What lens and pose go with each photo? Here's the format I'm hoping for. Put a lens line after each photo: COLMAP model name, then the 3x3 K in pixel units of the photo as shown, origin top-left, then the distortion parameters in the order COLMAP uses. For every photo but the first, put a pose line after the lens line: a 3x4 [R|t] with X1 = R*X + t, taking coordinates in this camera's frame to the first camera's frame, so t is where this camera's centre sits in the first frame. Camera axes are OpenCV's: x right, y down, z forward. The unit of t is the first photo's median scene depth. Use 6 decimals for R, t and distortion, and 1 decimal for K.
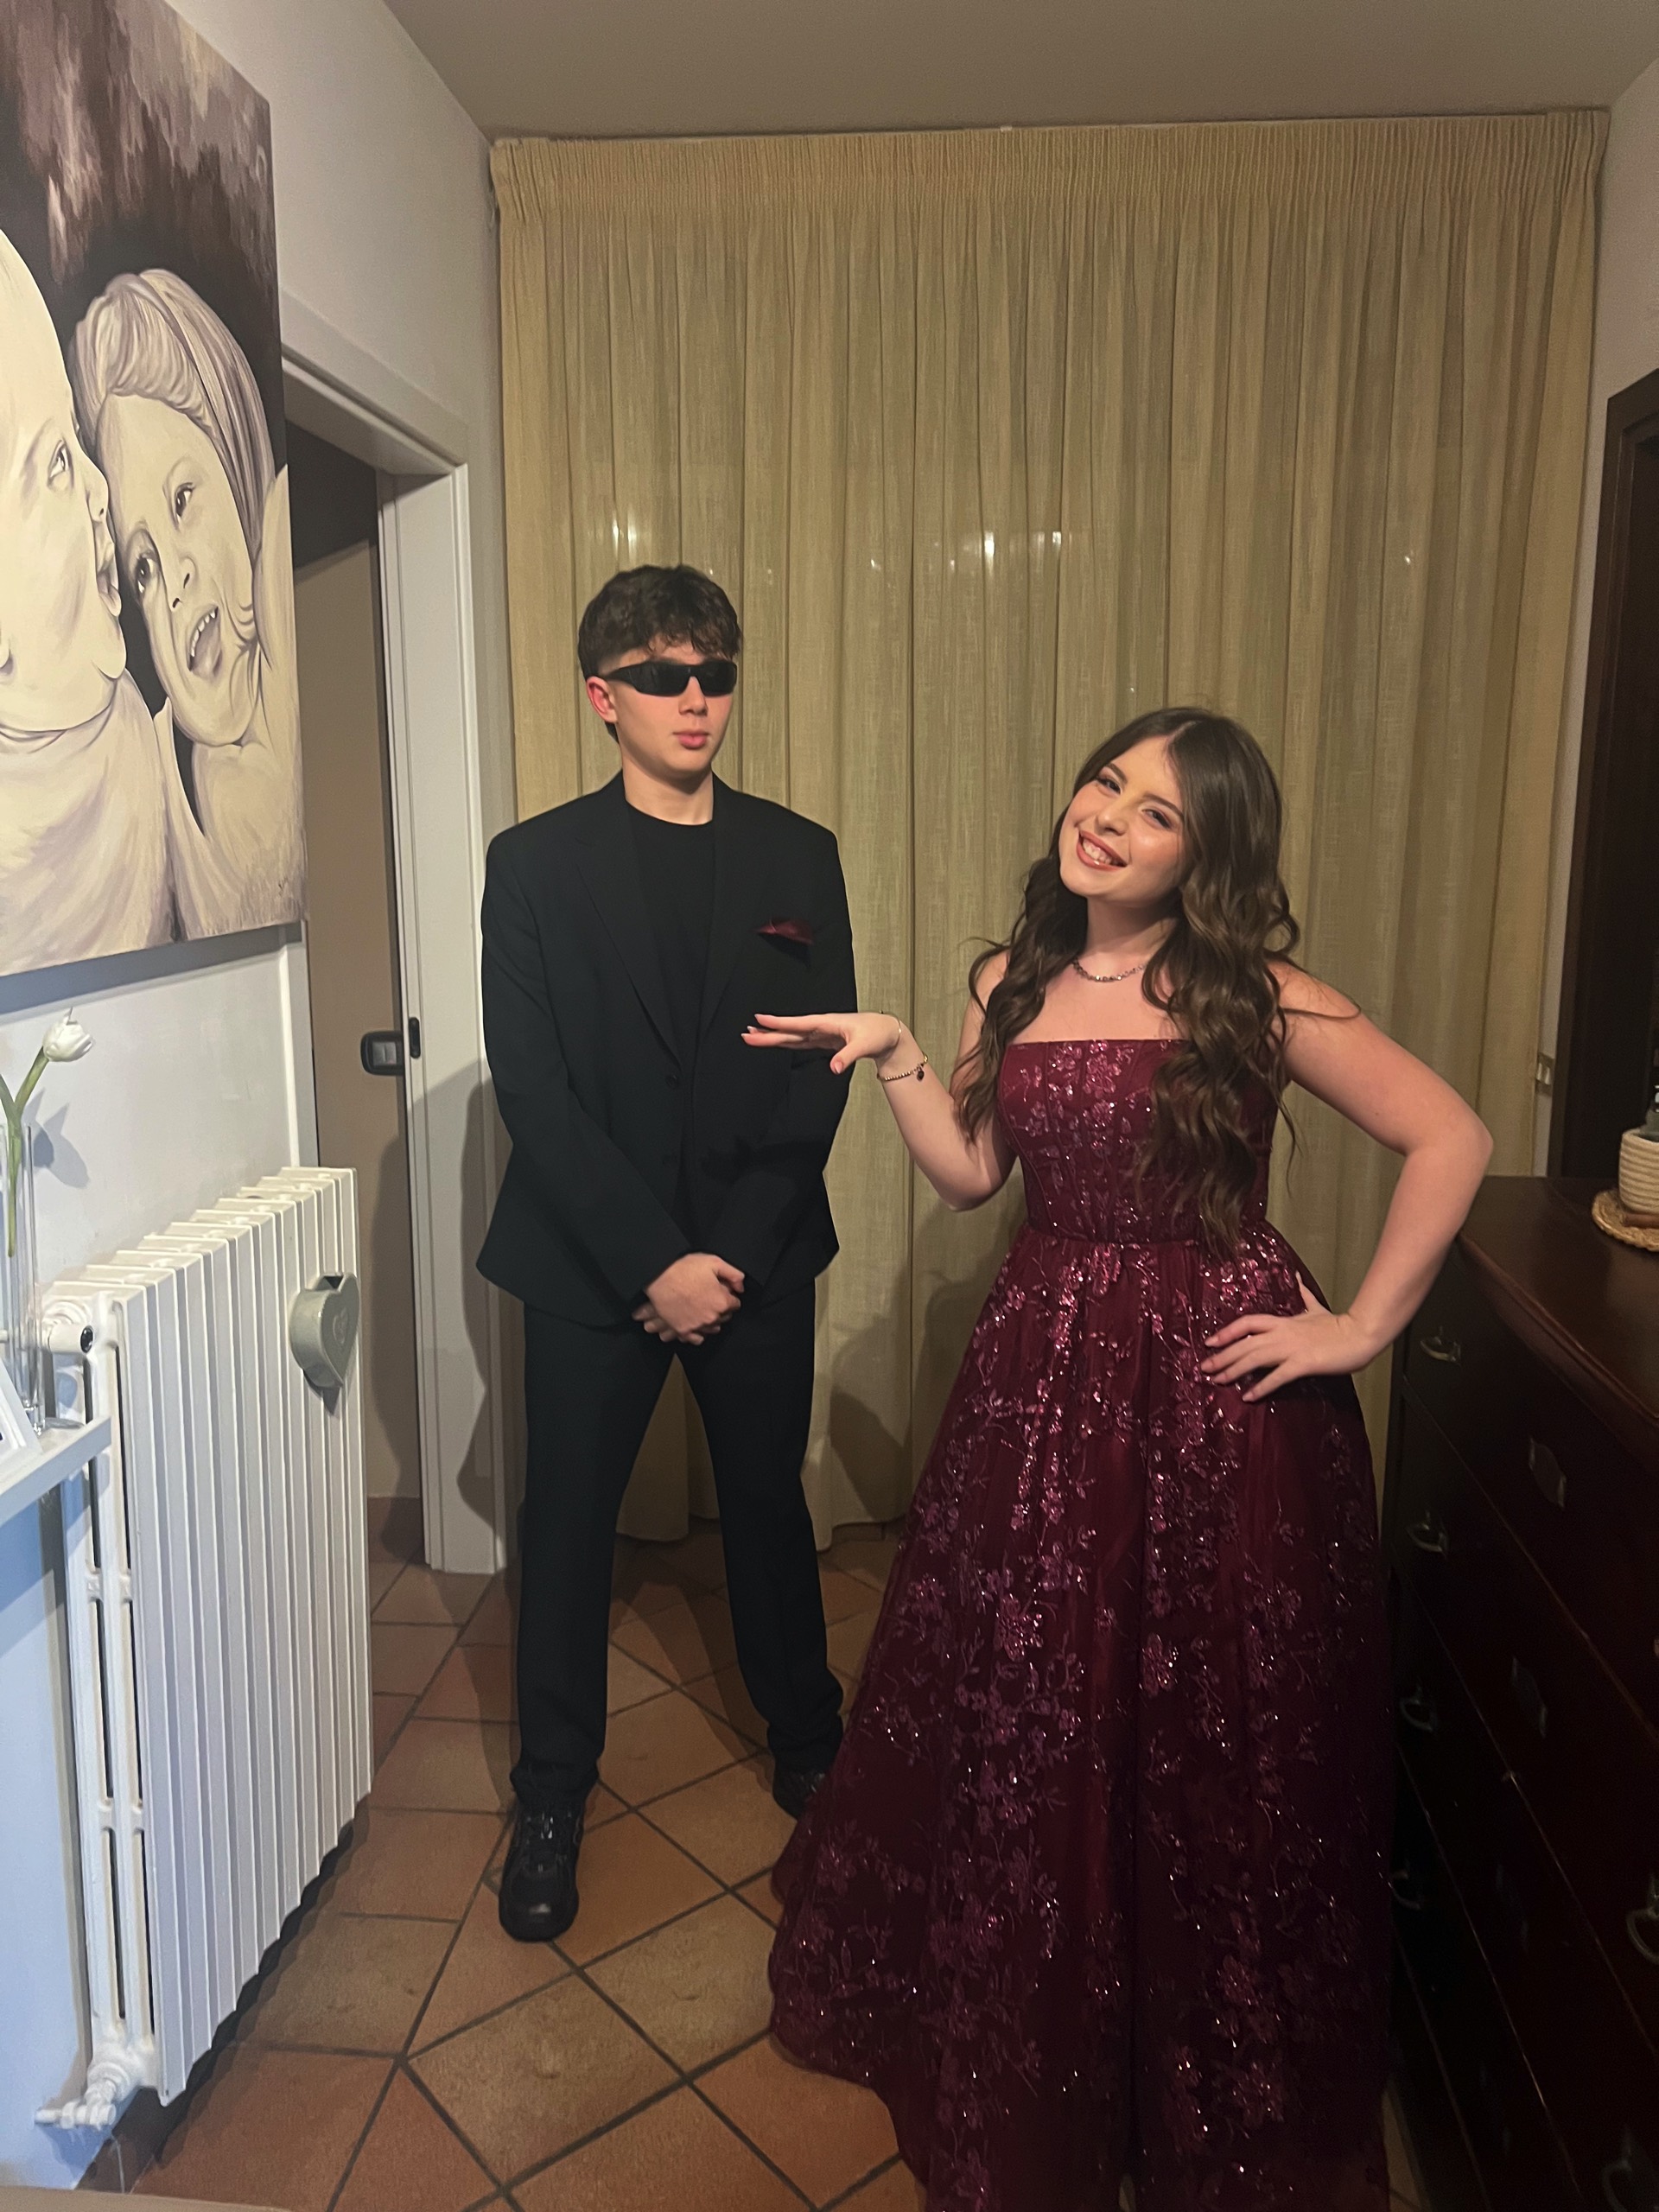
lens RADIAL K [[1678.7, 0, 807.4], [0, 1678.7, 1075.0], [0, 0, 1]] dist [0.012616, -0.026973]
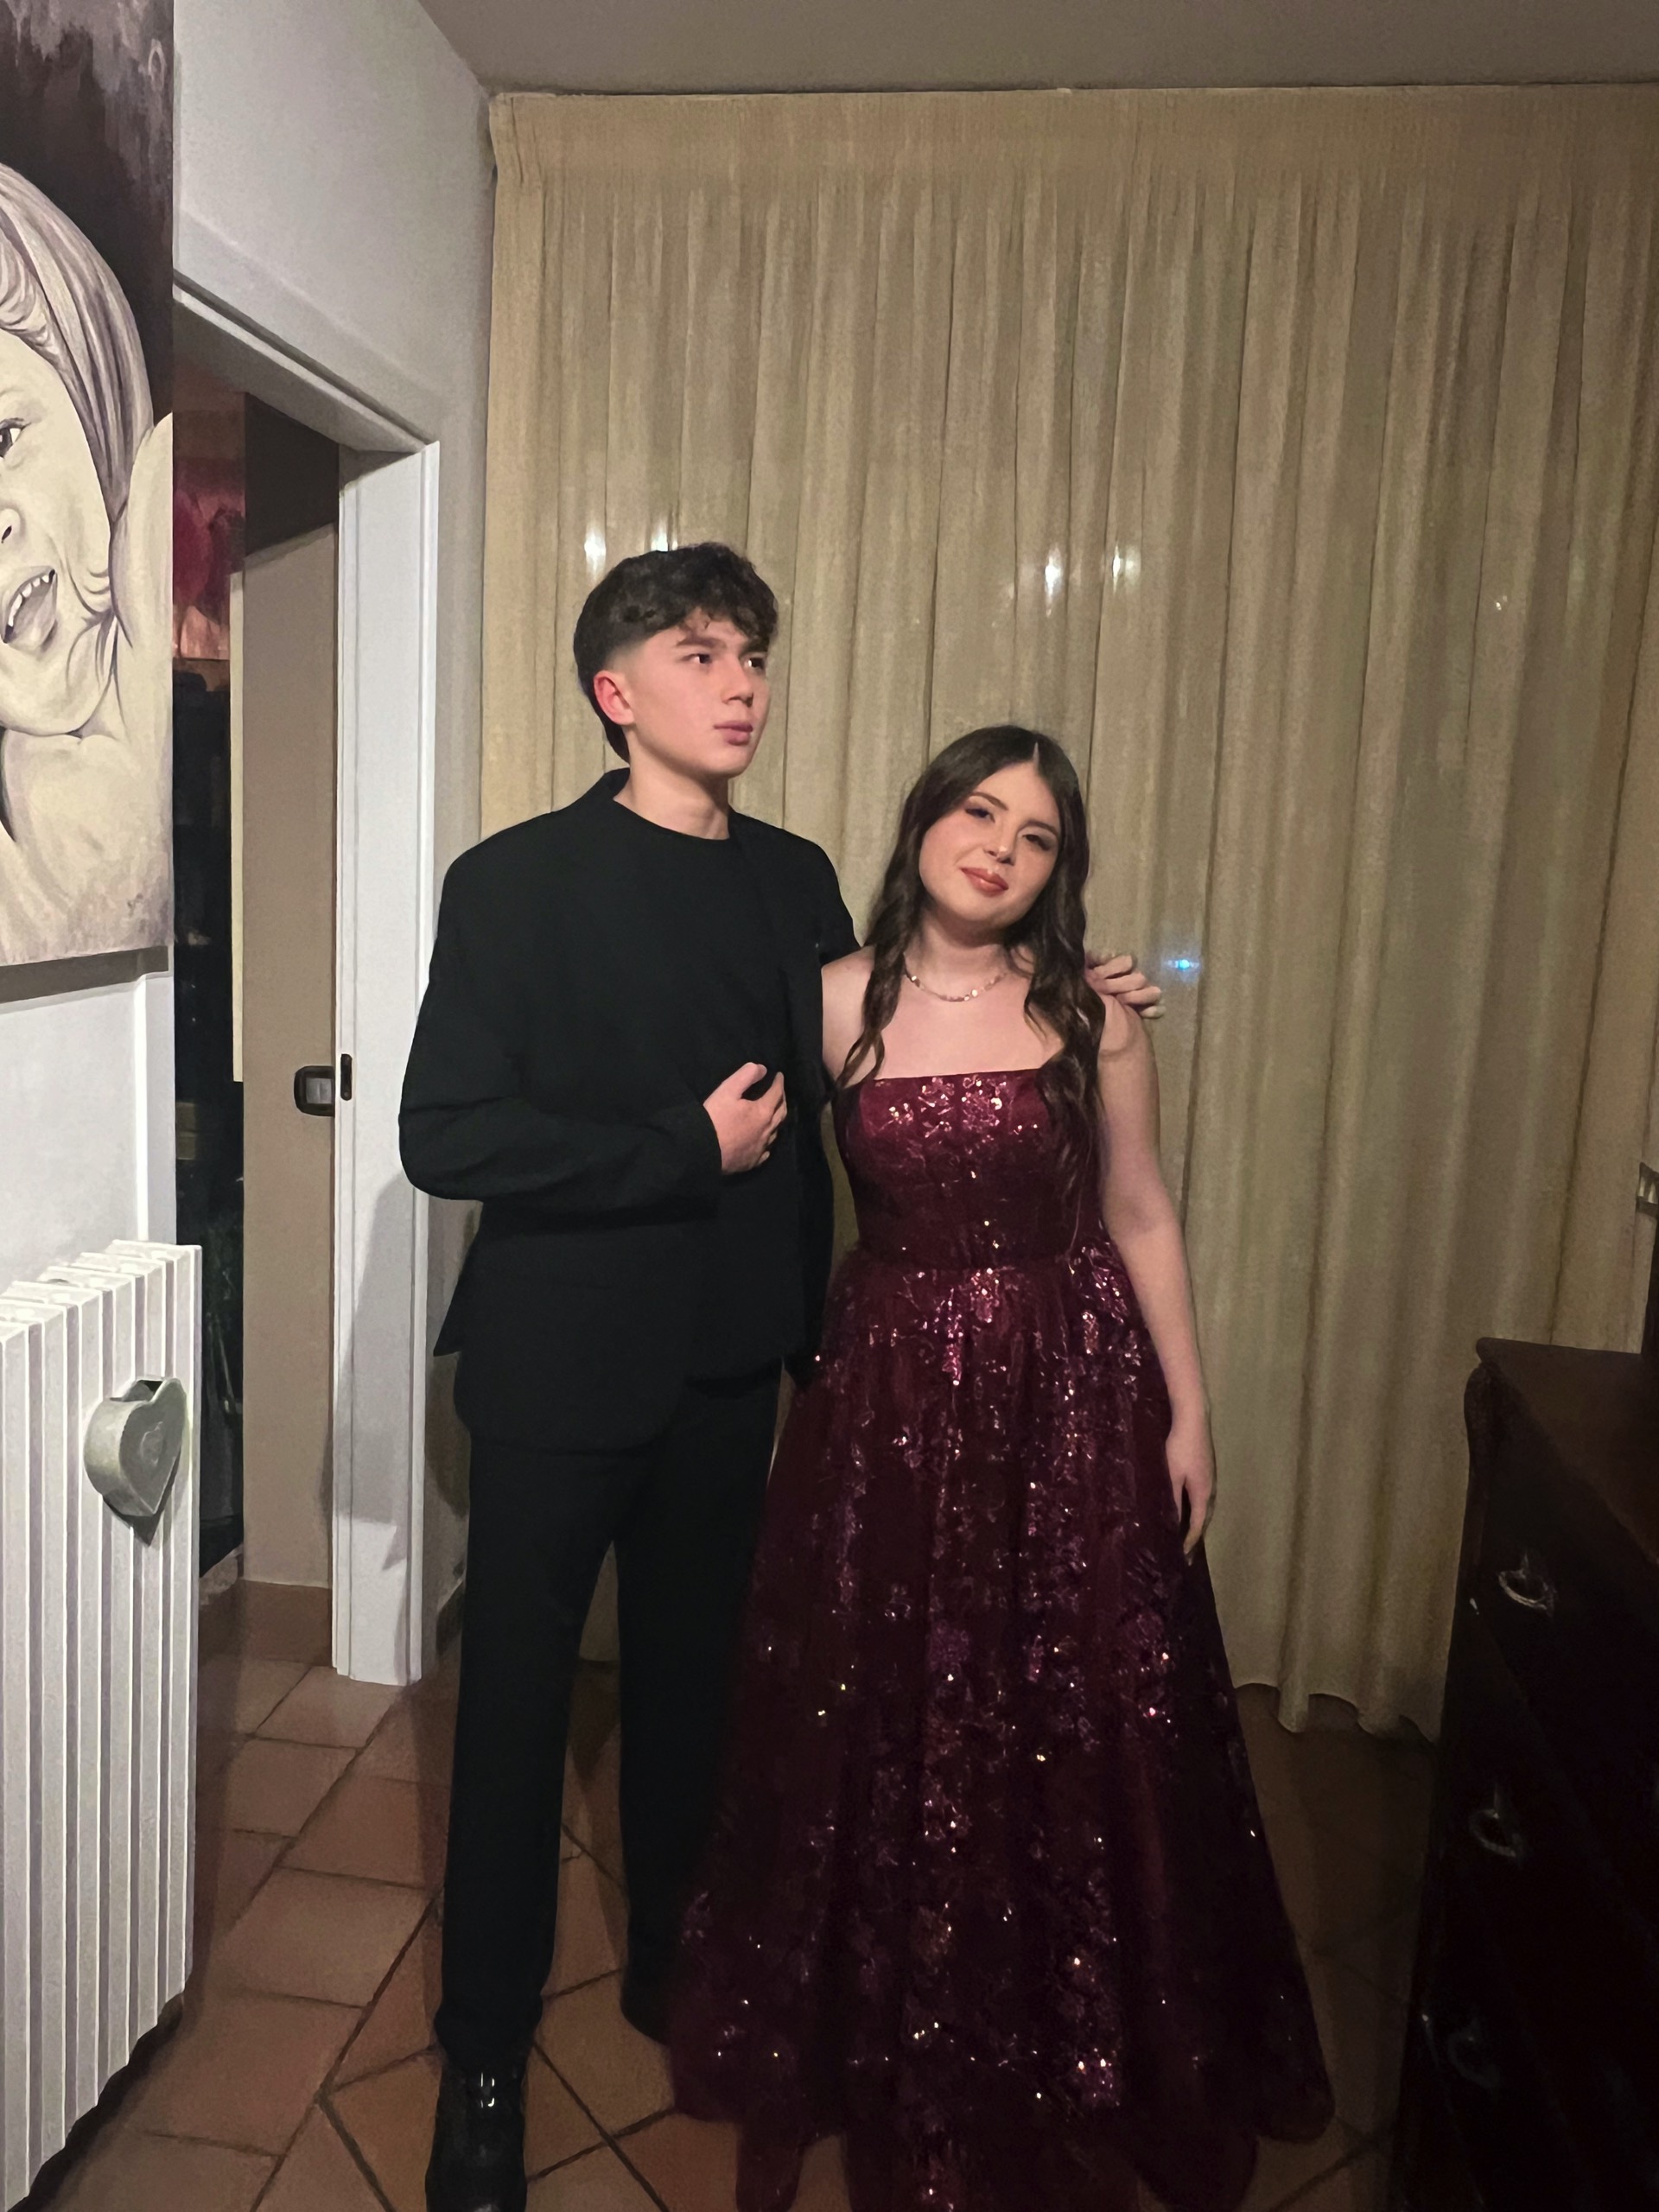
lens RADIAL K [[1678.7, 0, 772.1], [0, 1678.7, 1032.3], [0, 0, 1]] dist [0.012616, -0.026973]
pose [[0.997095, 0.053127, -0.054583, 0.049044], [-0.055296, 0.997707, -0.039032, -0.029946], [0.052384, 0.041937, 0.997746, 0.158974]]
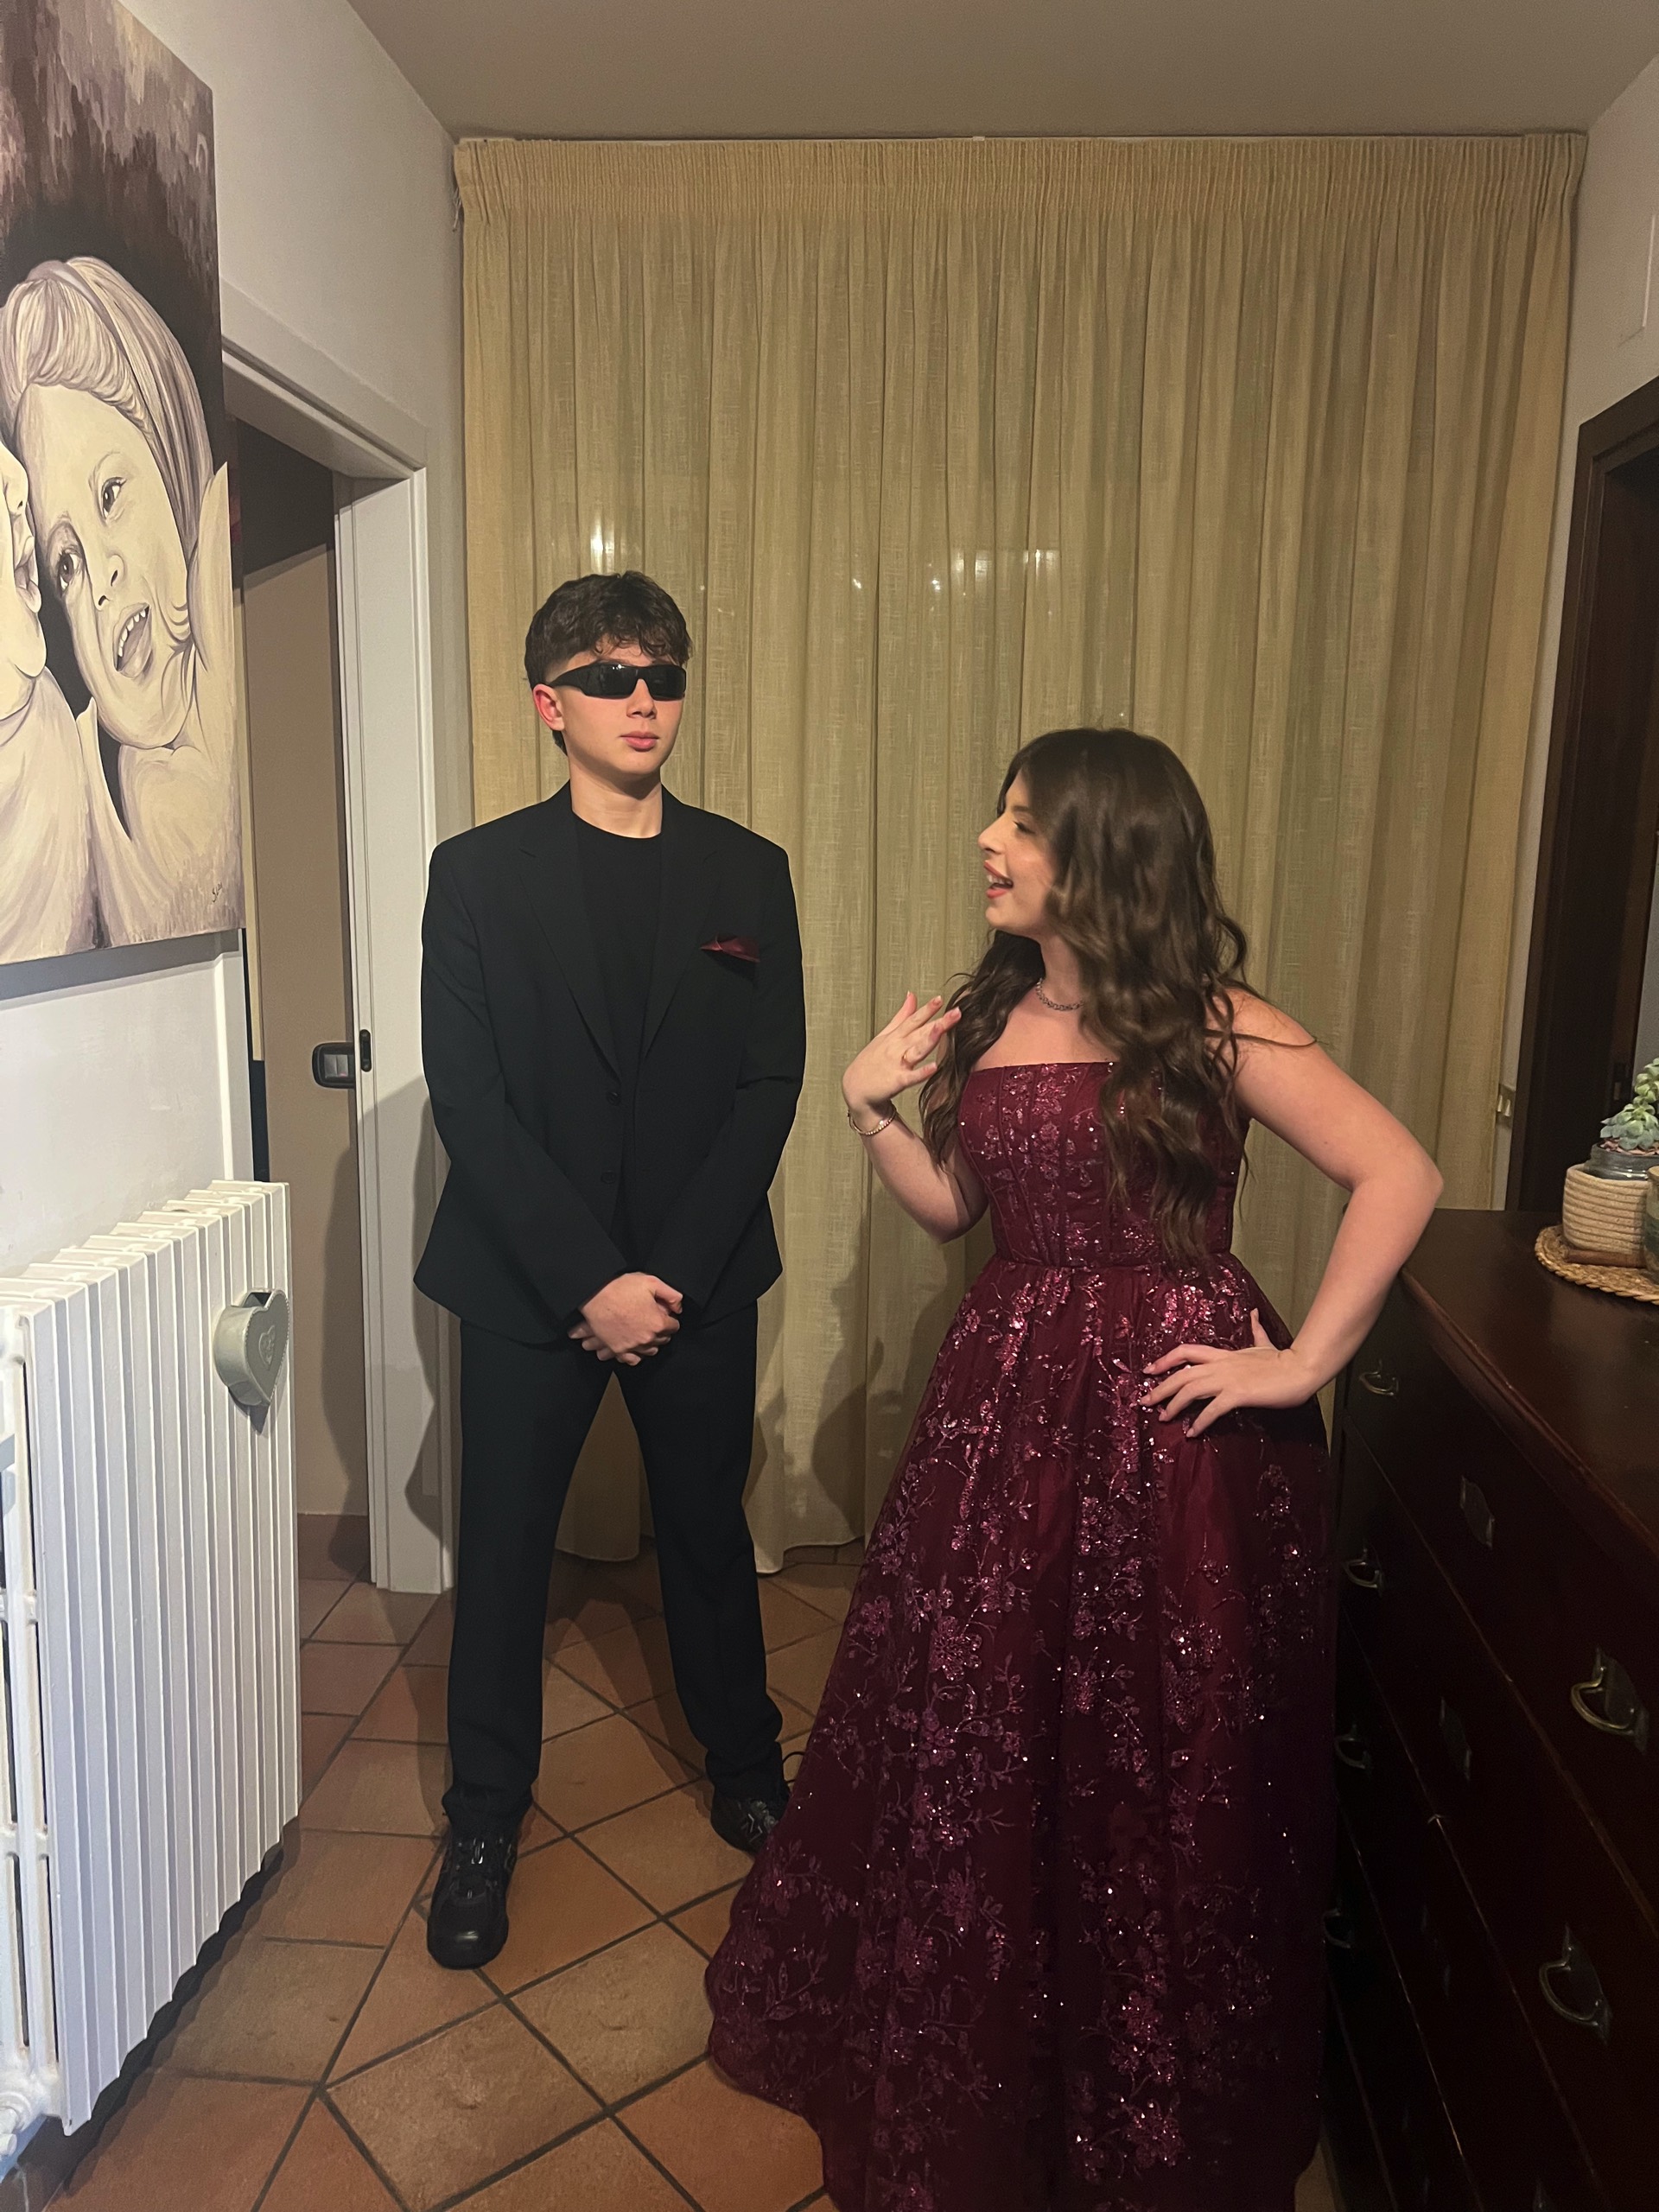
lens RADIAL K [[1678.7, 0, 812.6], [0, 1678.7, 1106.0], [0, 0, 1]] dist [0.012616, -0.026973]
pose [[0.999796, 0.016123, 0.012168, 0.022128], [-0.016207, 0.999845, 0.006851, -0.000854], [-0.012055, -0.007047, 0.999903, 0.013914]]
